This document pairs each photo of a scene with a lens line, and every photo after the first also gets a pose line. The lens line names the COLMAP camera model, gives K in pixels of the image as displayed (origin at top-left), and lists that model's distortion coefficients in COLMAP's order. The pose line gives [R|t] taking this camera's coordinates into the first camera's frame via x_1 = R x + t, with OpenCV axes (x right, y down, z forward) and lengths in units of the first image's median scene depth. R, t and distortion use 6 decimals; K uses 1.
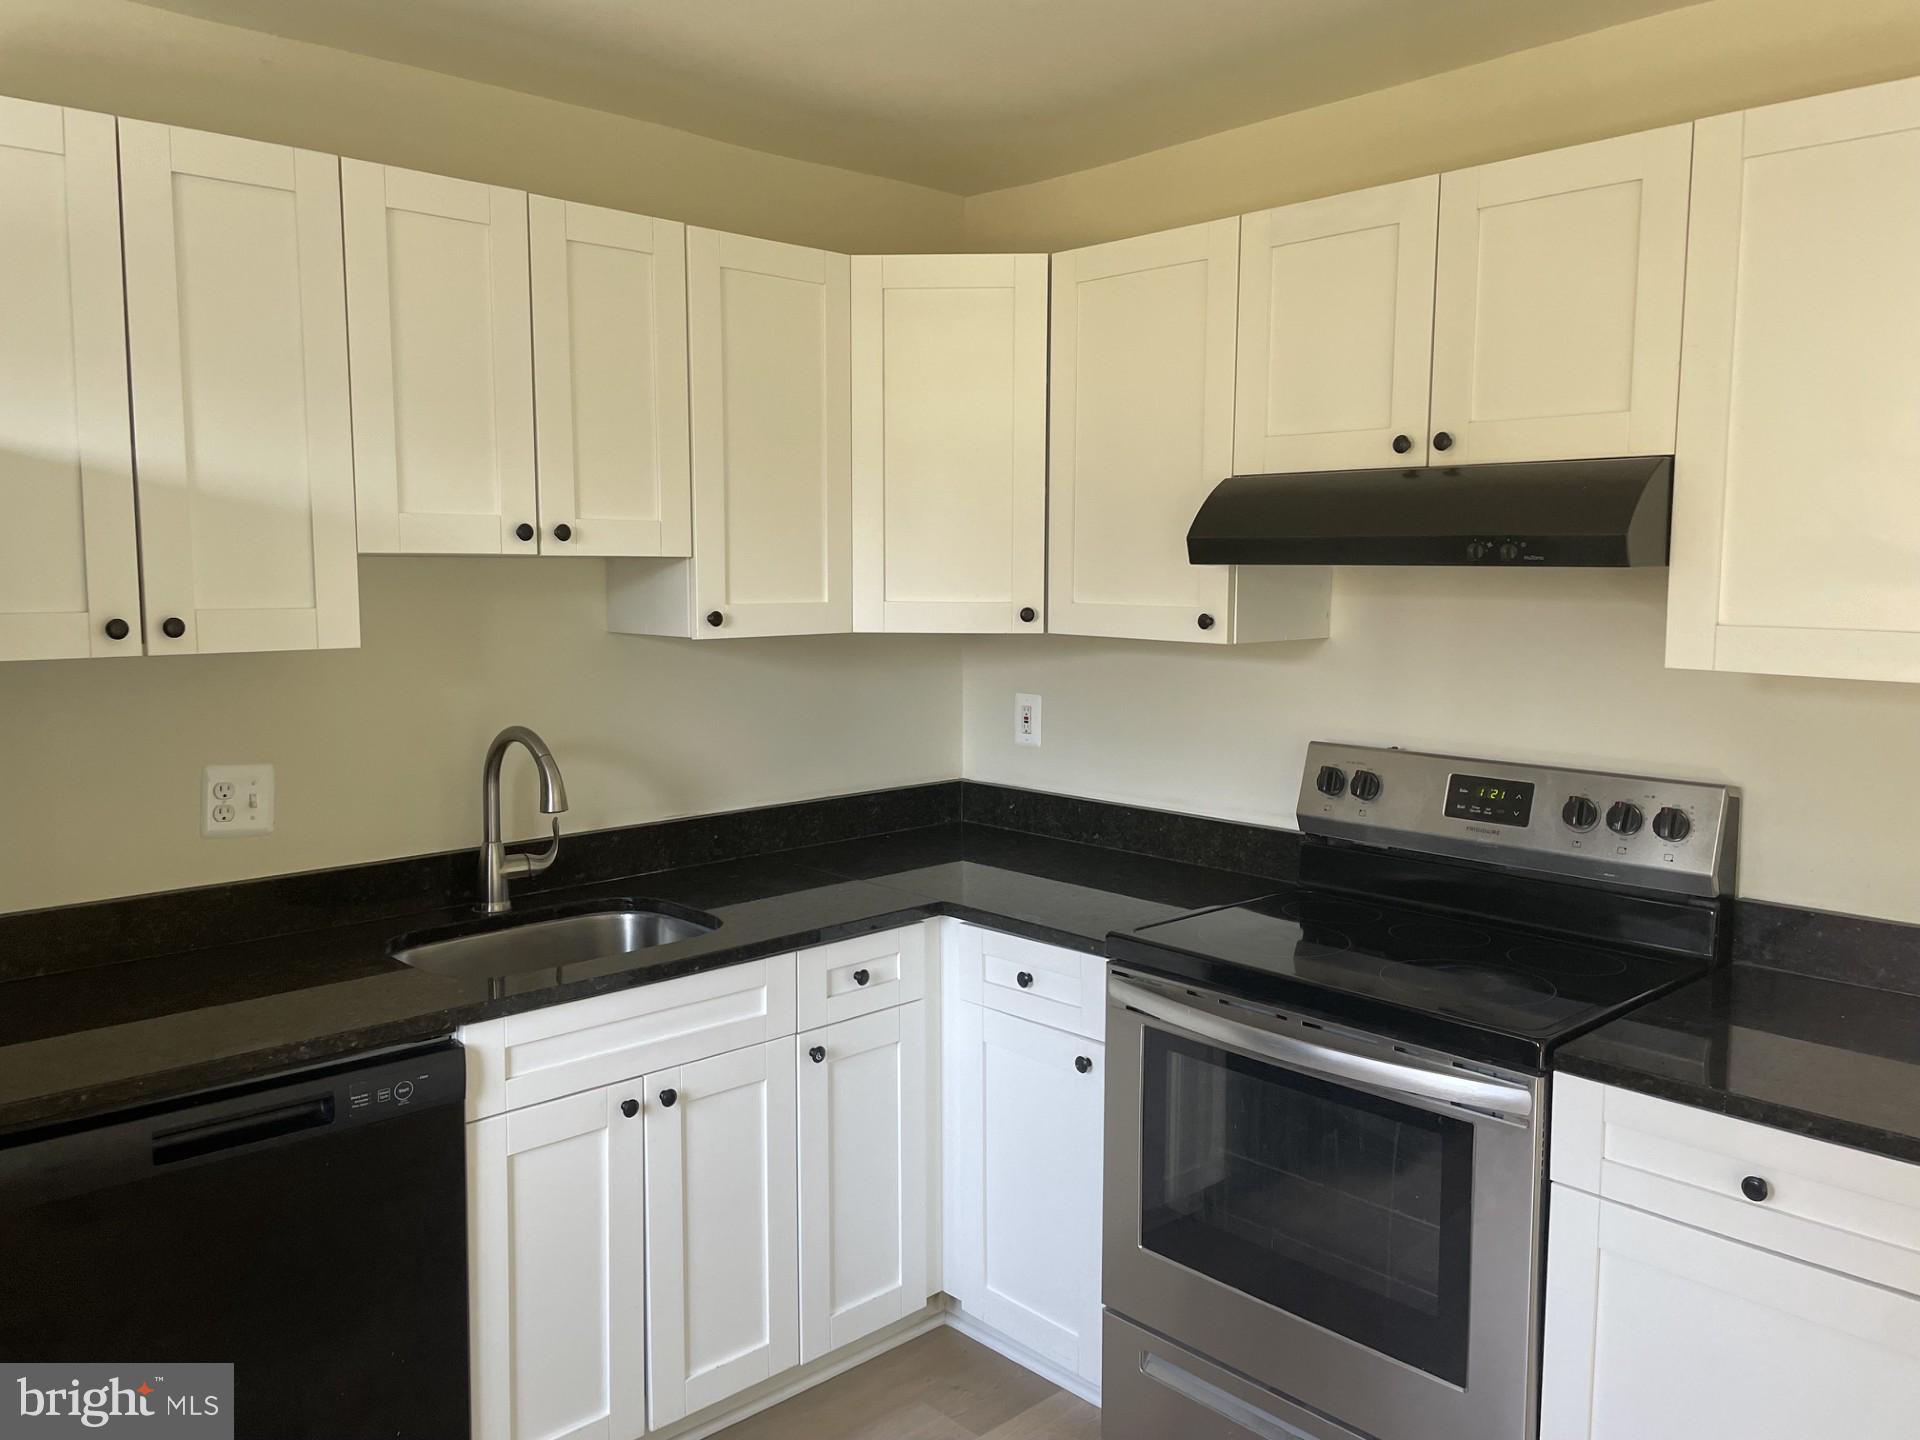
lens RADIAL K [[1450.0, 0, 958.2], [0, 1450.0, 696.8], [0, 0, 1]] dist [0.091749, -0.133489]
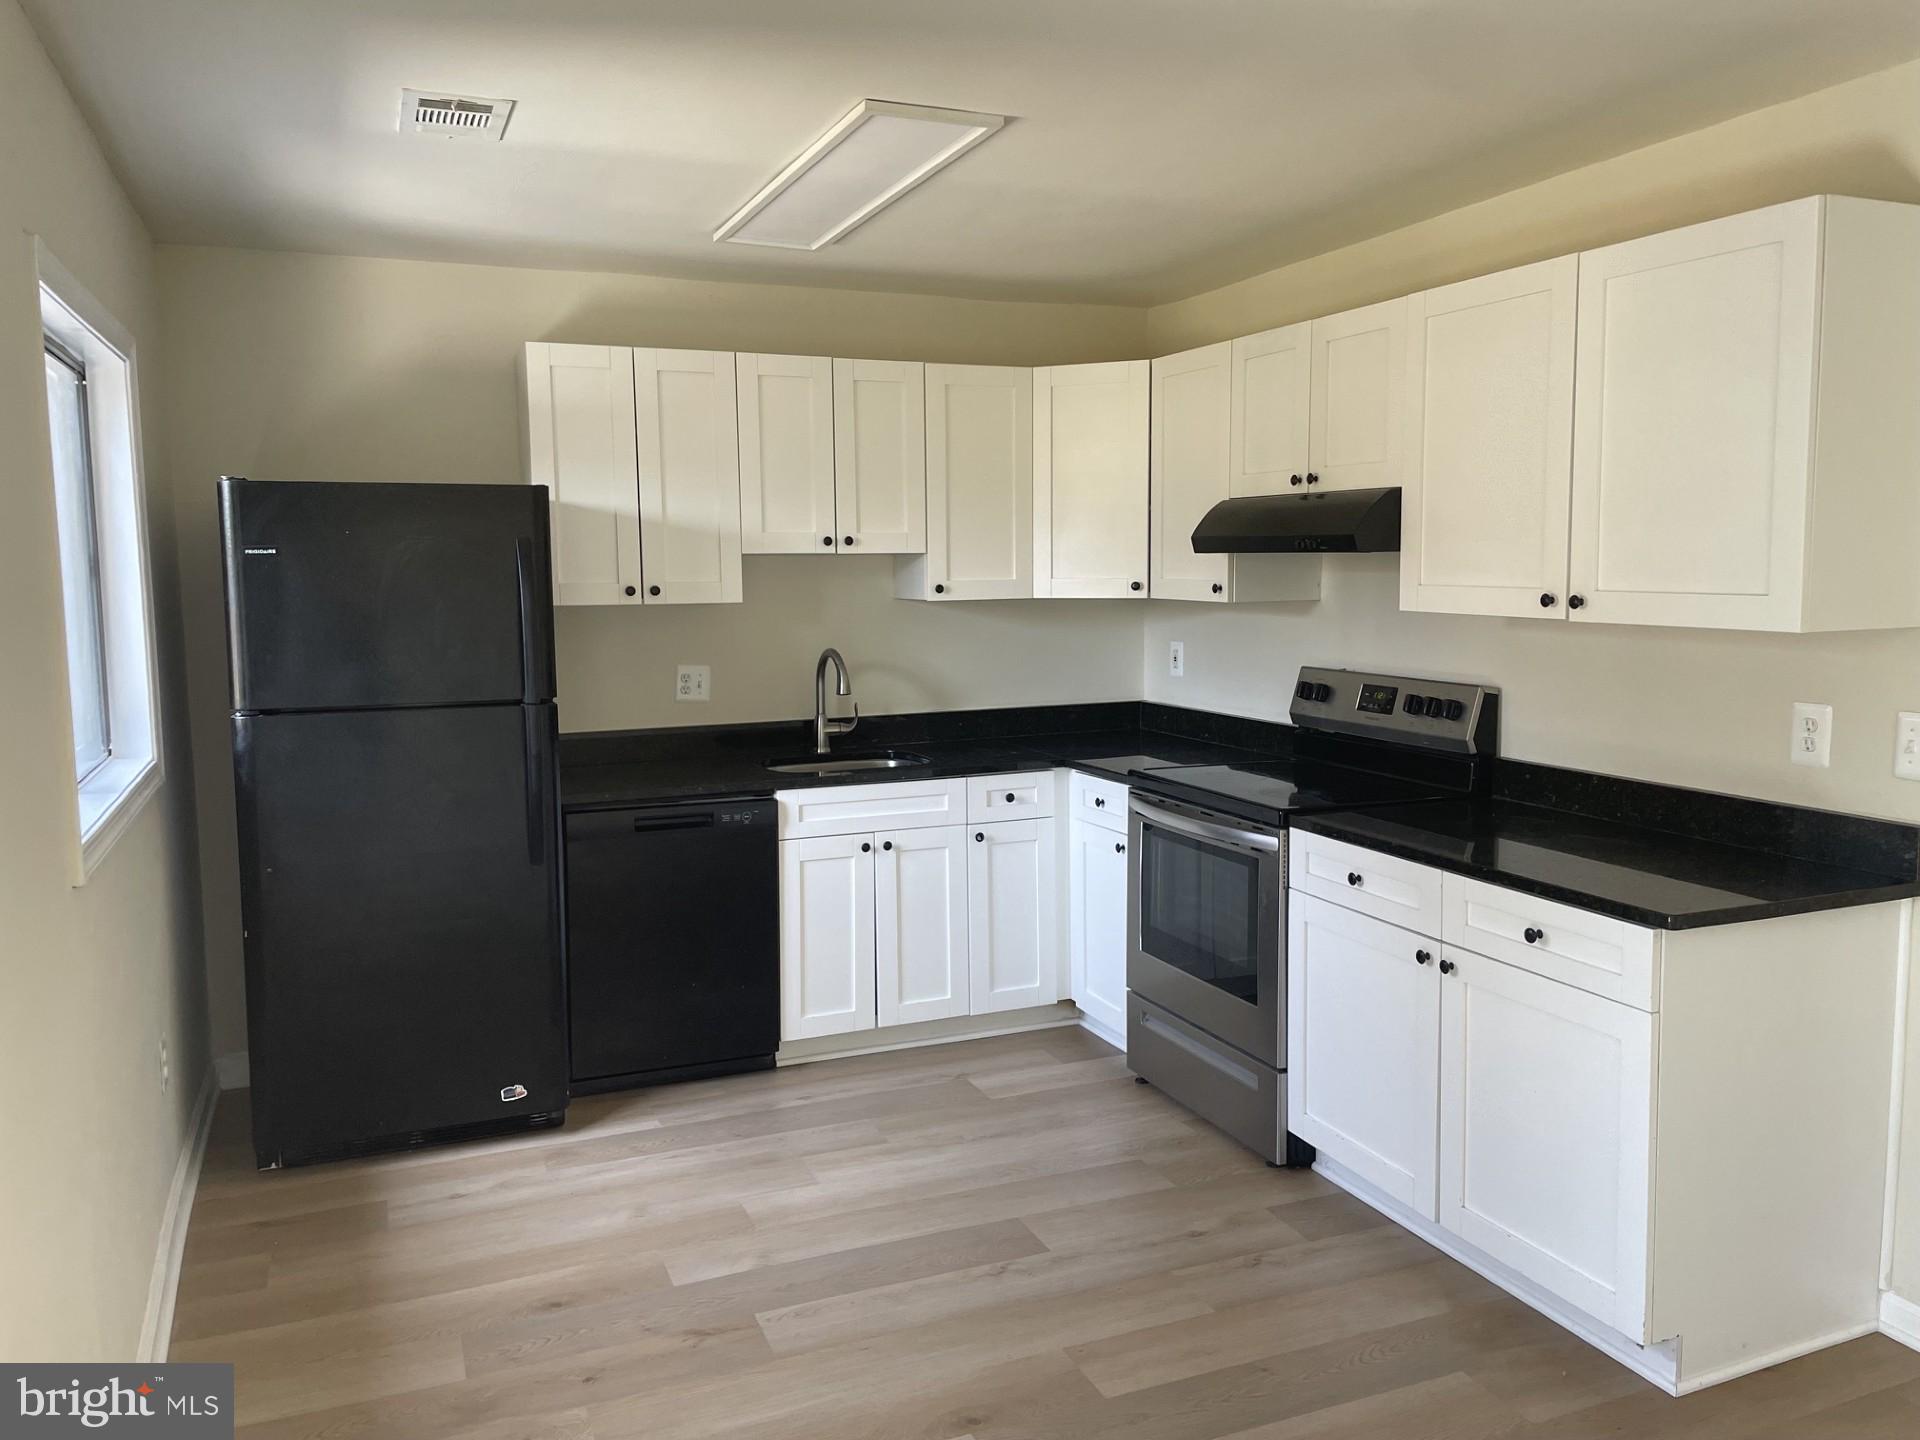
lens RADIAL K [[1450.0, 0, 958.2], [0, 1450.0, 696.8], [0, 0, 1]] dist [0.091749, -0.133489]
pose [[0.936467, 0.022060, -0.350062, 0.490712], [-0.020634, 0.999757, 0.007803, 0.064648], [0.350149, -0.000084, 0.936694, -0.644318]]
